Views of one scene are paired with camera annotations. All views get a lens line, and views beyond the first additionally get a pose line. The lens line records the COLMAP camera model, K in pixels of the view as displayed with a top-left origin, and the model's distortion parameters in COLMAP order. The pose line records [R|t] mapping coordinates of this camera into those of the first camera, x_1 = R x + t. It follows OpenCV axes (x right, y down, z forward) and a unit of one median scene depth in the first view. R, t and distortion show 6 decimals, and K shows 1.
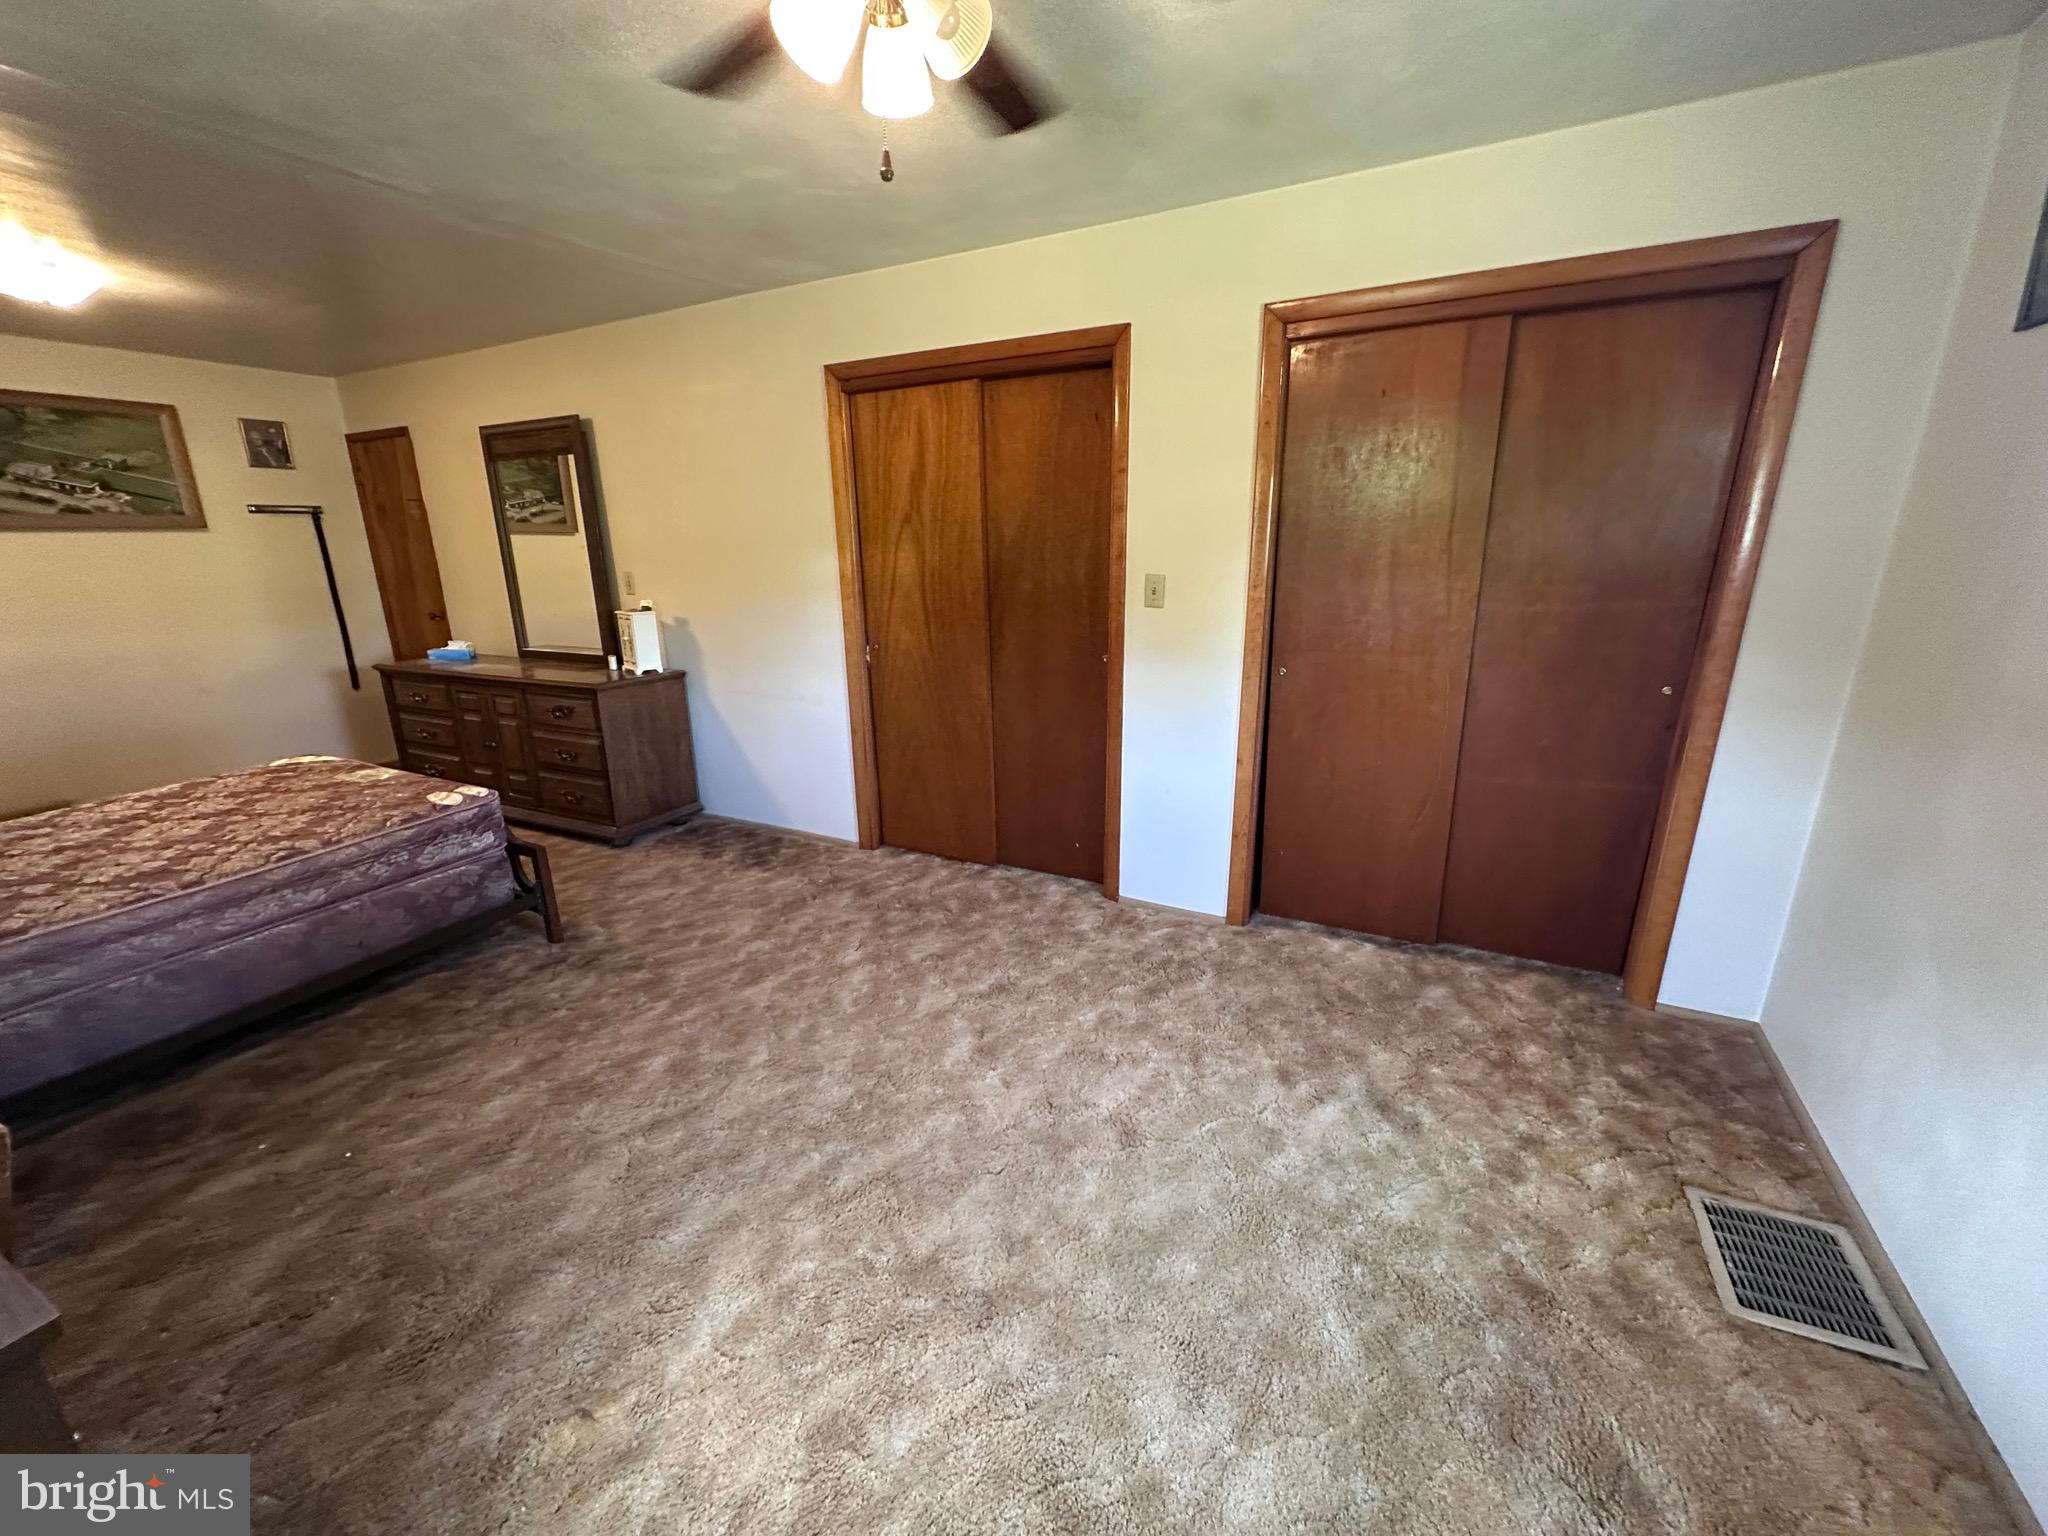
lens RADIAL K [[814.6, 0, 1021.2], [0, 814.6, 768.5], [0, 0, 1]] dist [-0.004016, 0.000534]
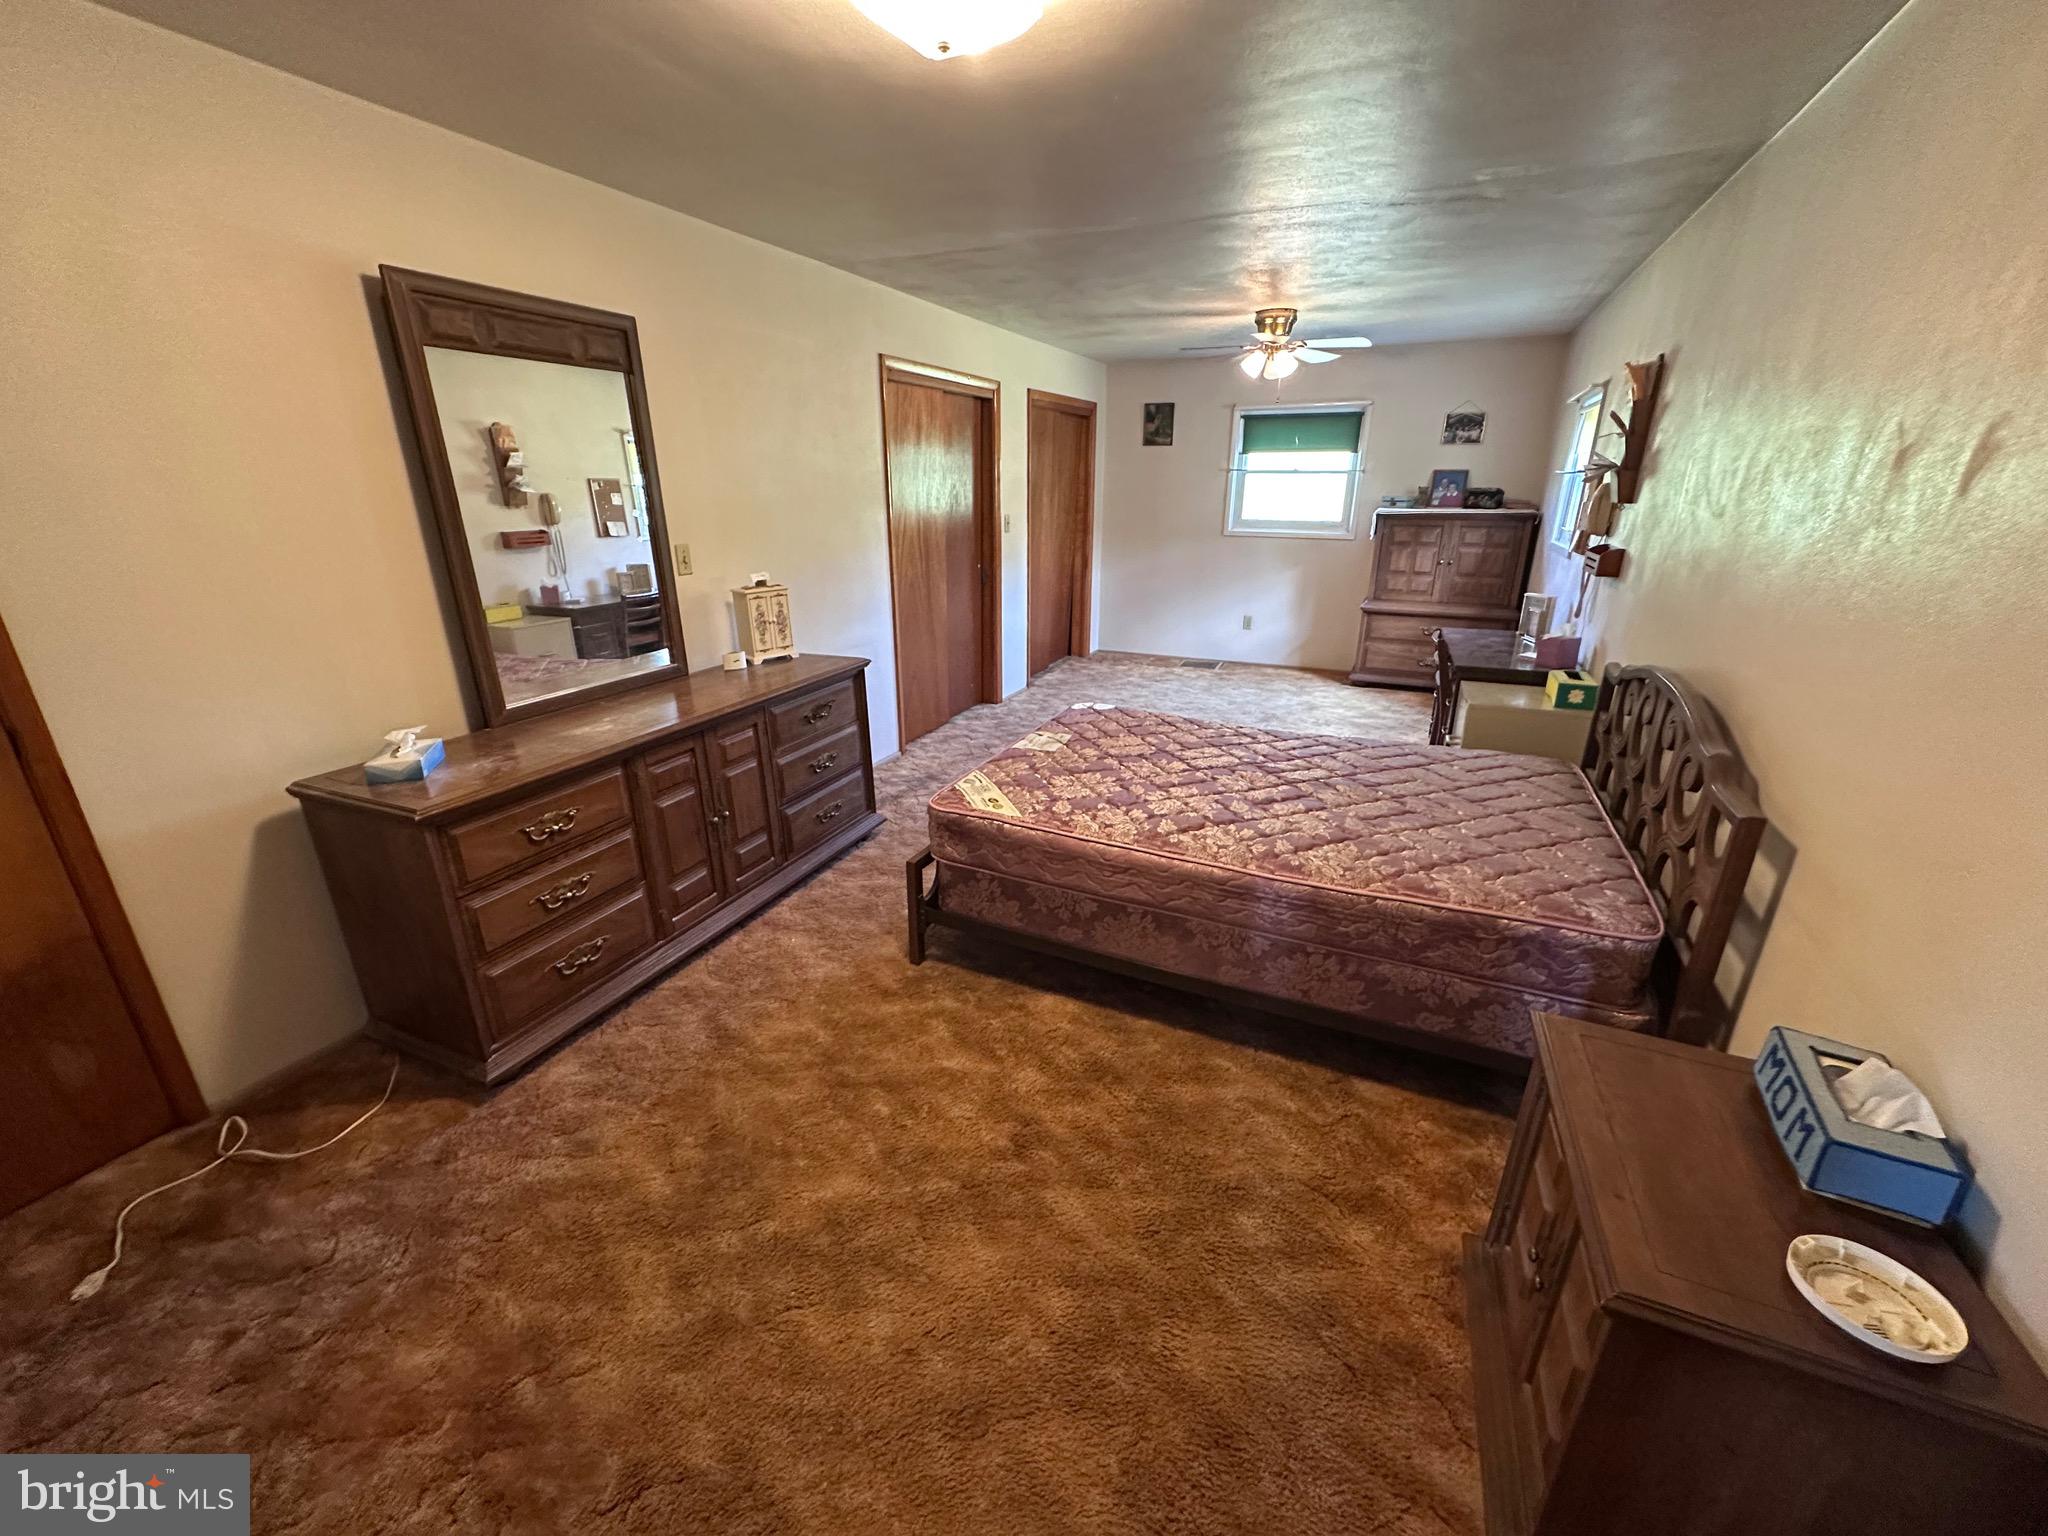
lens RADIAL K [[814.6, 0, 1021.3], [0, 814.6, 773.5], [0, 0, 1]] dist [-0.004016, 0.000534]
pose [[-0.049034, -0.325380, 0.944311, -1.494440], [0.279948, 0.903075, 0.325707, -0.244432], [-0.958762, 0.280329, 0.046808, 0.850965]]
